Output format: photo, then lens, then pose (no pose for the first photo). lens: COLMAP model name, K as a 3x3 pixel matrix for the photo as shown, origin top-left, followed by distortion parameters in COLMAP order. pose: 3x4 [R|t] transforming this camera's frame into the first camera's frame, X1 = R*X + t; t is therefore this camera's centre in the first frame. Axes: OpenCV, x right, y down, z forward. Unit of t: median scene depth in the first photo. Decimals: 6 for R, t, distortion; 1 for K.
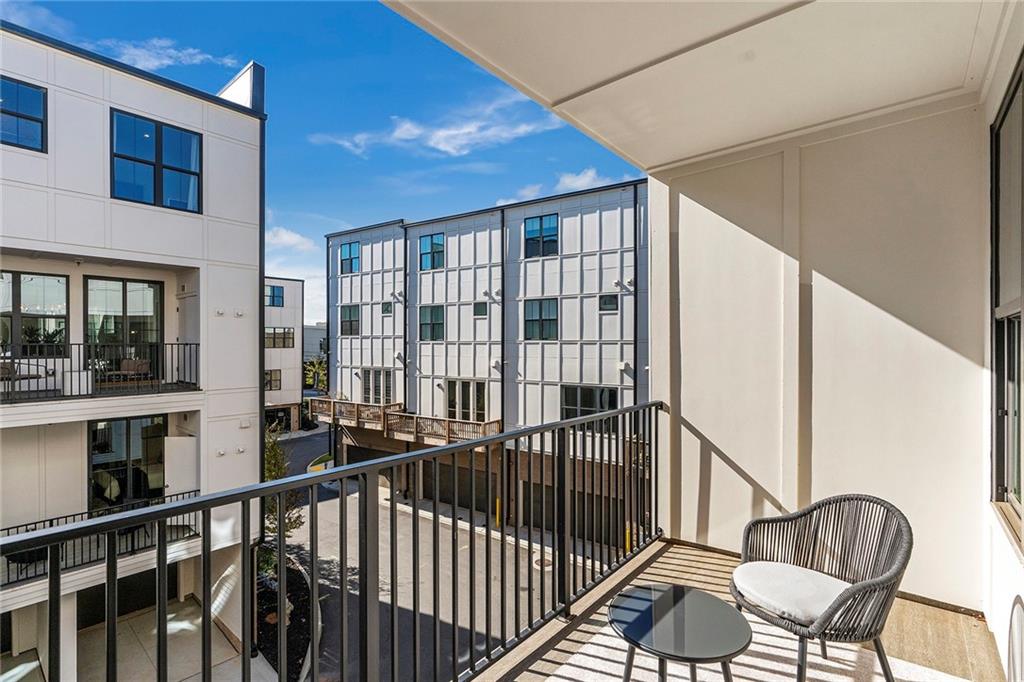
lens RADIAL K [[467.0, 0, 511.0], [0, 467.0, 348.1], [0, 0, 1]] dist [0.001414, 0.000599]
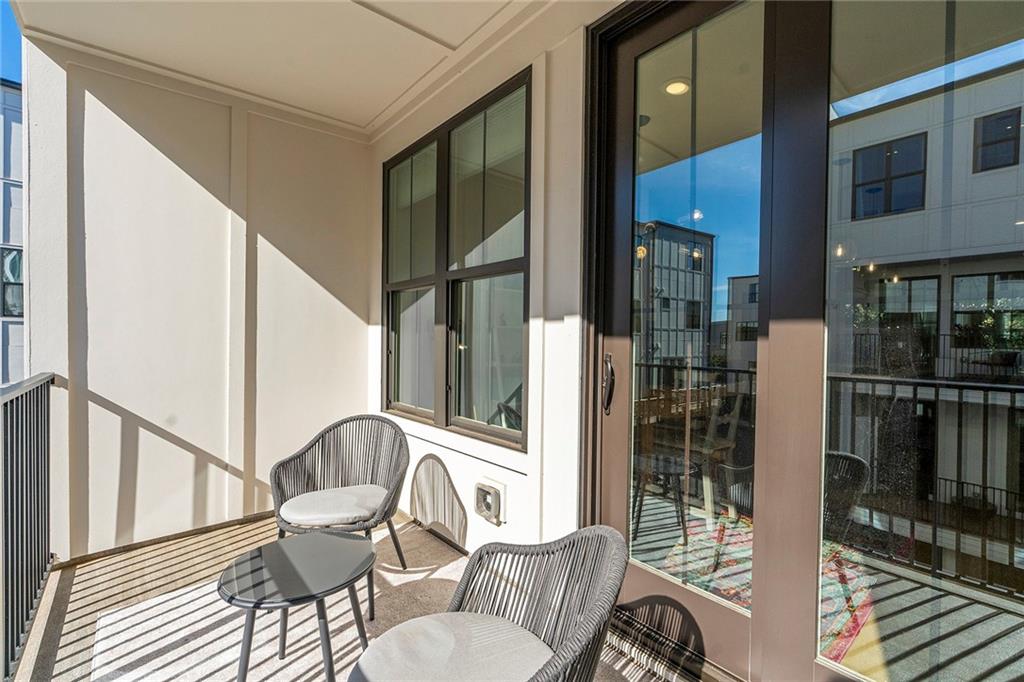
lens RADIAL K [[467.0, 0, 509.6], [0, 467.0, 340.6], [0, 0, 1]] dist [0.001414, 0.000599]
pose [[0.188664, -0.001170, 0.982041, -0.268969], [-0.013310, 0.999904, 0.003748, 0.060668], [-0.981952, -0.013778, 0.188630, 0.218334]]
